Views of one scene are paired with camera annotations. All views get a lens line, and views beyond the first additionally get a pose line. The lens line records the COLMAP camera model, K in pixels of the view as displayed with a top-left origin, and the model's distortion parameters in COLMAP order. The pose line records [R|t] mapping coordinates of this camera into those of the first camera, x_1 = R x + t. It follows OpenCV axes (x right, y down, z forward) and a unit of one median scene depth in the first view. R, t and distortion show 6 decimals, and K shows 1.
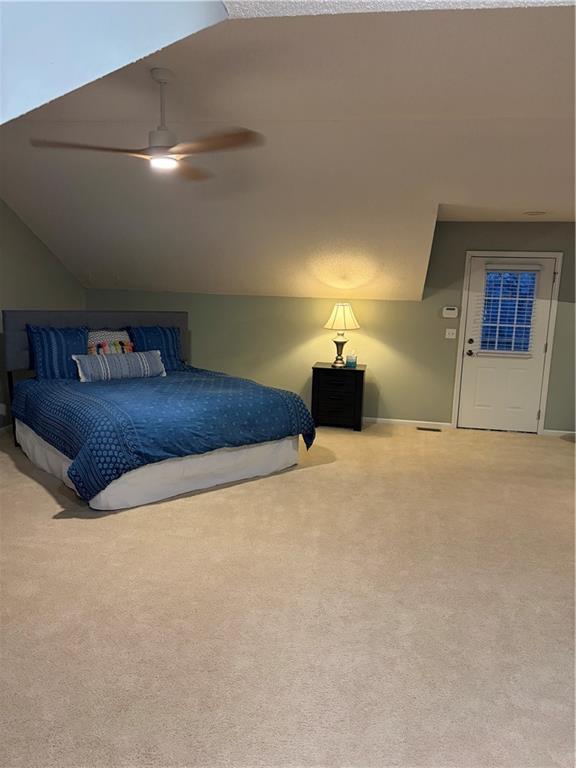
lens RADIAL K [[564.2, 0, 288.0], [0, 564.2, 384.0], [0, 0, 1]] dist [0.006512, -0.000768]
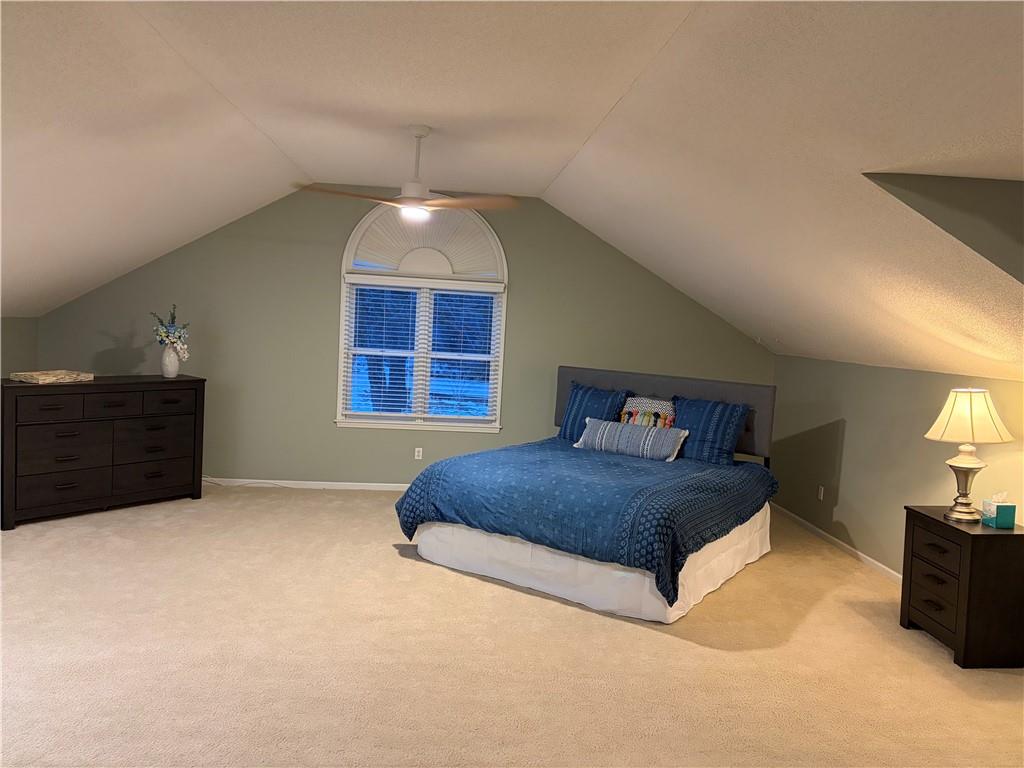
lens RADIAL K [[752.2, 0, 512.0], [0, 752.2, 384.0], [0, 0, 1]] dist [0.006512, -0.000768]
pose [[0.266952, 0.057342, -0.962002, 0.621097], [-0.207091, 0.978321, 0.000848, -0.067419], [0.941196, 0.198996, 0.273040, 0.465235]]
